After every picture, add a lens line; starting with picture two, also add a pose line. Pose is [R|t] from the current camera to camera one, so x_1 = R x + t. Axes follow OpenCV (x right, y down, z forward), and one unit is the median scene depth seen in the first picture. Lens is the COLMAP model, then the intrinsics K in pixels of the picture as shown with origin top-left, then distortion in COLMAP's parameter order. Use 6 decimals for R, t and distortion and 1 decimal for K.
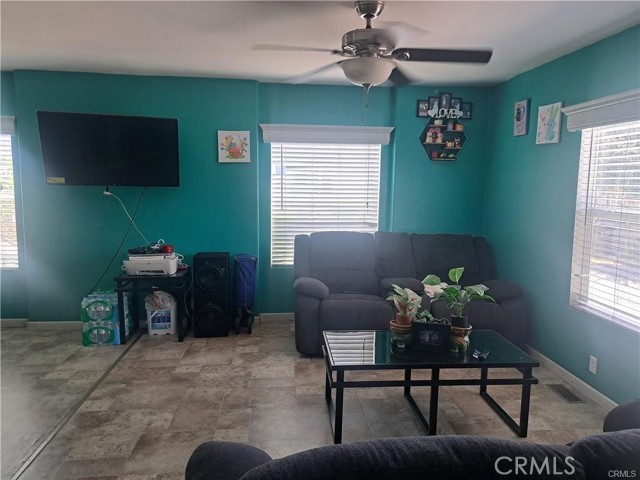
lens RADIAL K [[475.9, 0, 320.0], [0, 475.9, 240.0], [0, 0, 1]] dist [0.077784, -0.063068]
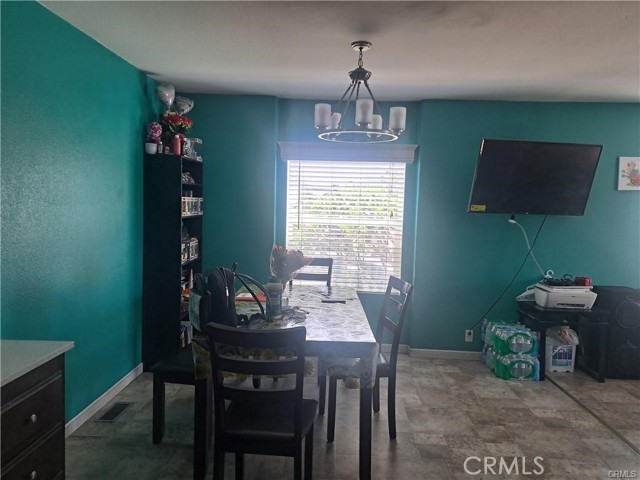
lens RADIAL K [[475.9, 0, 320.0], [0, 475.9, 240.0], [0, 0, 1]] dist [0.077784, -0.063068]
pose [[0.993057, 0.025194, -0.114901, -0.735430], [-0.030964, 0.998333, -0.048708, -0.000127], [0.113482, 0.051928, 0.992182, -0.008018]]
